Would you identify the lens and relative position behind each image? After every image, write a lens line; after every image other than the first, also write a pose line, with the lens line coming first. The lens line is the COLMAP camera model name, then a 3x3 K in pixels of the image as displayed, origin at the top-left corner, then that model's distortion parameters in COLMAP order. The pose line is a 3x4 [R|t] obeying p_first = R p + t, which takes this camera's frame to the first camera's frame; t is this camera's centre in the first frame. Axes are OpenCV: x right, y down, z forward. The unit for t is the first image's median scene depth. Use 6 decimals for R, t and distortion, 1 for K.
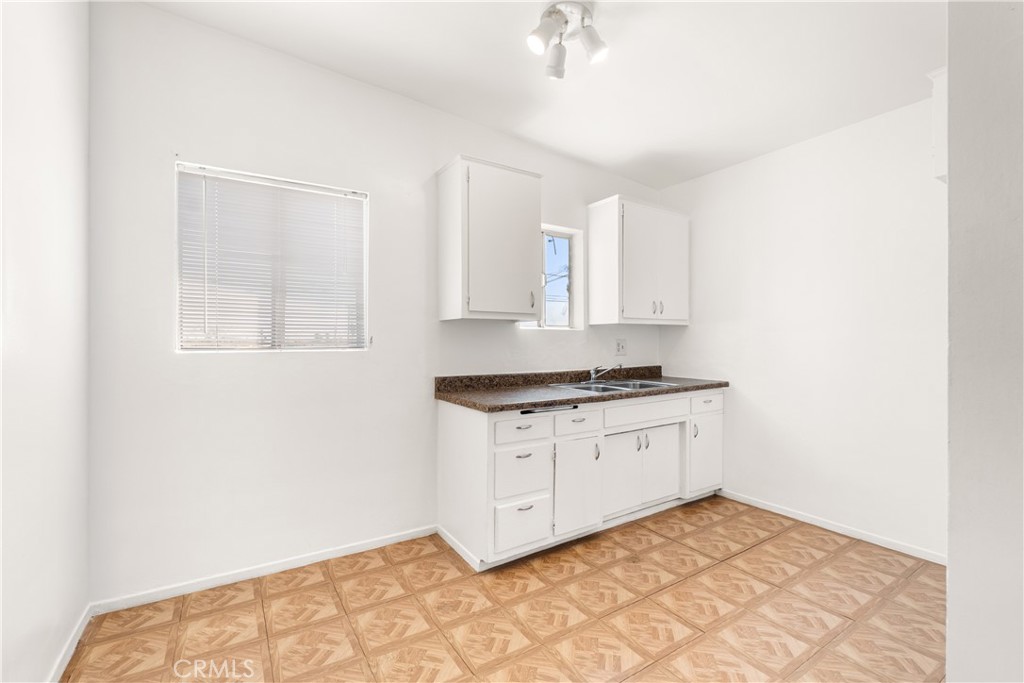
lens RADIAL K [[445.7, 0, 510.7], [0, 445.7, 341.2], [0, 0, 1]] dist [-0.010713, 0.002405]
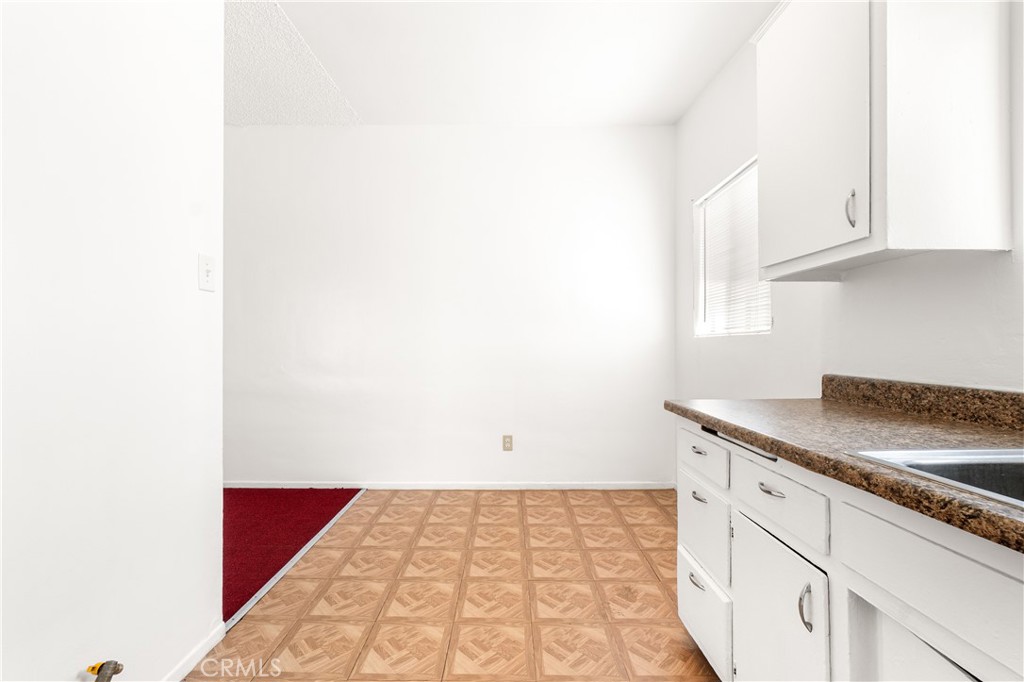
lens RADIAL K [[445.7, 0, 511.5], [0, 445.7, 343.2], [0, 0, 1]] dist [-0.010713, 0.002405]
pose [[-0.543845, -0.008251, -0.839145, 0.603298], [-0.003038, 0.999964, -0.007864, 0.041883], [0.839180, -0.001727, -0.543851, 0.969617]]
